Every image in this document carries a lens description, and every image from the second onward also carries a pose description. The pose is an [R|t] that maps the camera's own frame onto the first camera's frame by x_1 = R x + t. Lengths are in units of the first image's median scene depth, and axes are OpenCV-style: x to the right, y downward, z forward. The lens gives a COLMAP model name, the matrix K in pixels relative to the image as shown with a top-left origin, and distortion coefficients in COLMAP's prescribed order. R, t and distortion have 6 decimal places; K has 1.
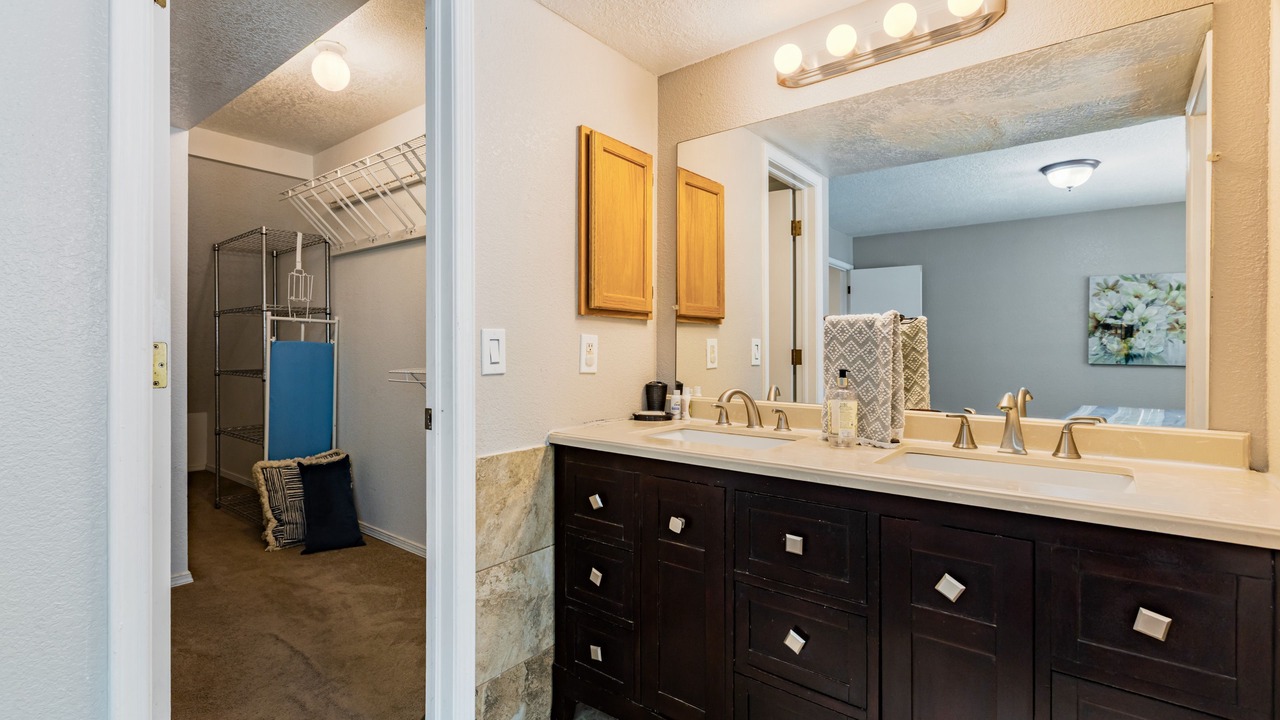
lens RADIAL K [[593.3, 0, 612.8], [0, 593.3, 356.5], [0, 0, 1]] dist [0.000298, -0.000205]
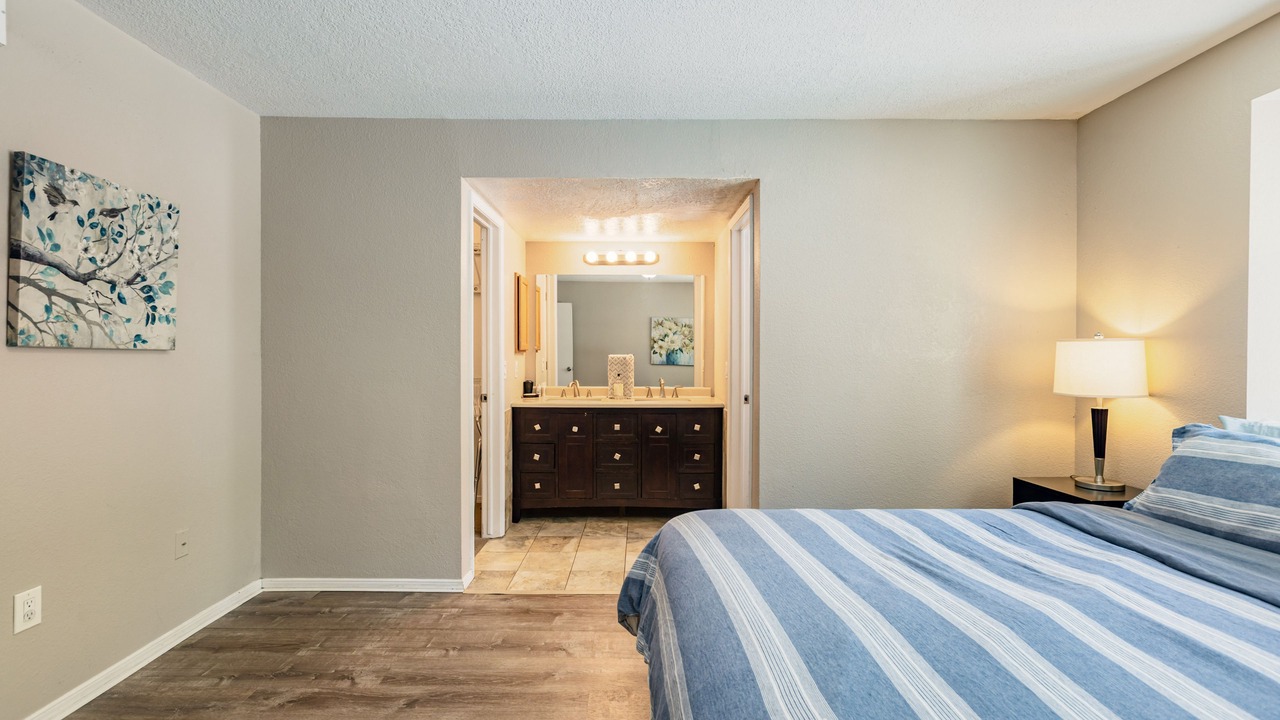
lens RADIAL K [[574.5, 0, 633.8], [0, 574.5, 358.2], [0, 0, 1]] dist [-0.000323, -0.000053]
pose [[0.770489, -0.010094, 0.637374, -1.026049], [0.005642, 0.999943, 0.009015, -0.060311], [-0.637429, -0.003350, 0.770502, -0.943865]]
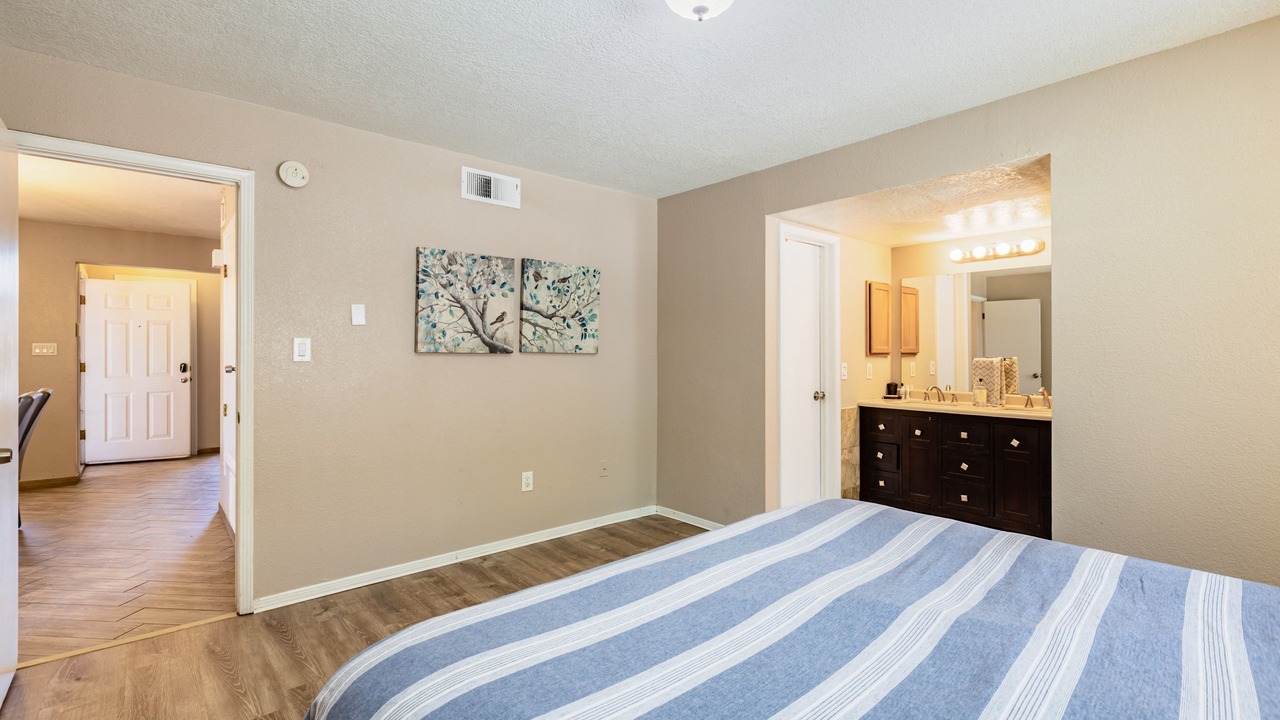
lens RADIAL K [[570.0, 0, 638.9], [0, 570.0, 354.5], [0, 0, 1]] dist [0.000087, -0.000085]
pose [[0.986238, -0.002202, -0.165315, -0.543002], [0.001612, 0.999992, -0.003703, -0.061211], [0.165322, 0.003385, 0.986234, -1.374287]]
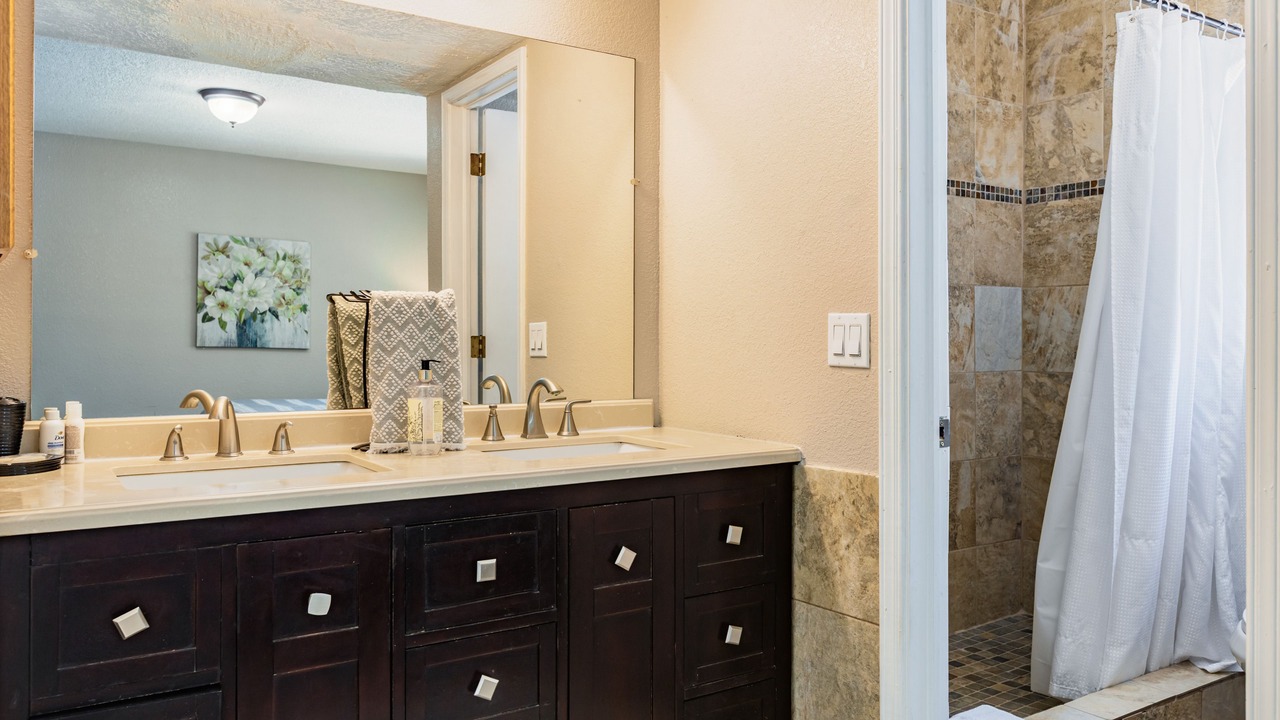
lens RADIAL K [[950.0, 0, 641.3], [0, 950.0, 310.1], [0, 0, 1]] dist [0.005236, 0.002253]
pose [[0.281408, 0.020648, 0.959366, -0.565940], [0.004404, 0.999730, -0.022808, -0.011195], [-0.959578, 0.010644, 0.281242, 0.258893]]
